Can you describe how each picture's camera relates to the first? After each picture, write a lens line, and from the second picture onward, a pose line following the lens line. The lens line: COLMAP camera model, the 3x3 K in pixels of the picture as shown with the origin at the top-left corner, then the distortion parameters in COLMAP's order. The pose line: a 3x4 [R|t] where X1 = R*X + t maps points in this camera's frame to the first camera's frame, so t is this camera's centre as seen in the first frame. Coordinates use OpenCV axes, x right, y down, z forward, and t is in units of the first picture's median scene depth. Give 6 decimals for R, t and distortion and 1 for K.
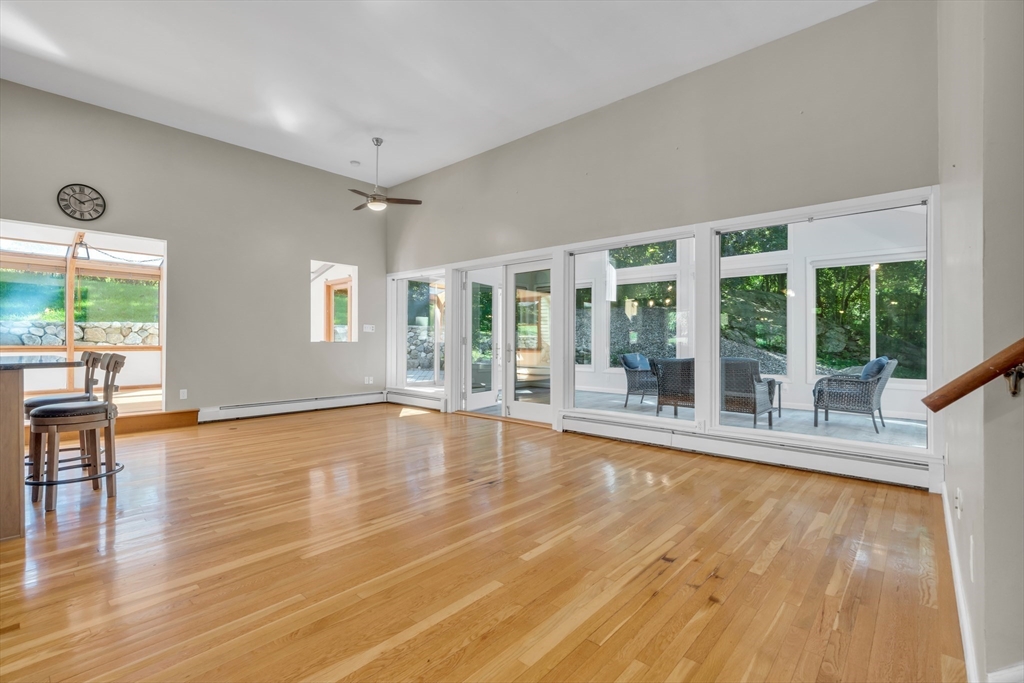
lens RADIAL K [[473.5, 0, 512.0], [0, 473.5, 341.0], [0, 0, 1]] dist [-0.003668, 0.000162]
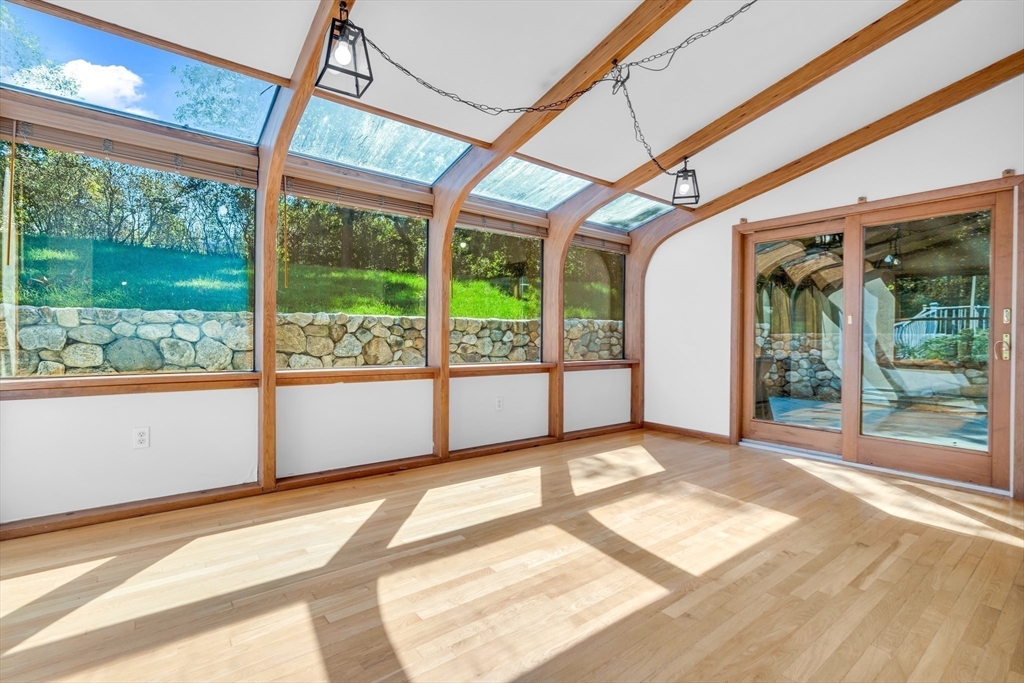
lens RADIAL K [[473.5, 0, 510.7], [0, 473.5, 340.6], [0, 0, 1]] dist [-0.003668, 0.000162]
pose [[0.984561, 0.006649, -0.174915, -0.553506], [-0.005725, 0.999967, 0.005787, -0.015279], [0.174948, -0.004696, 0.984567, 0.540334]]
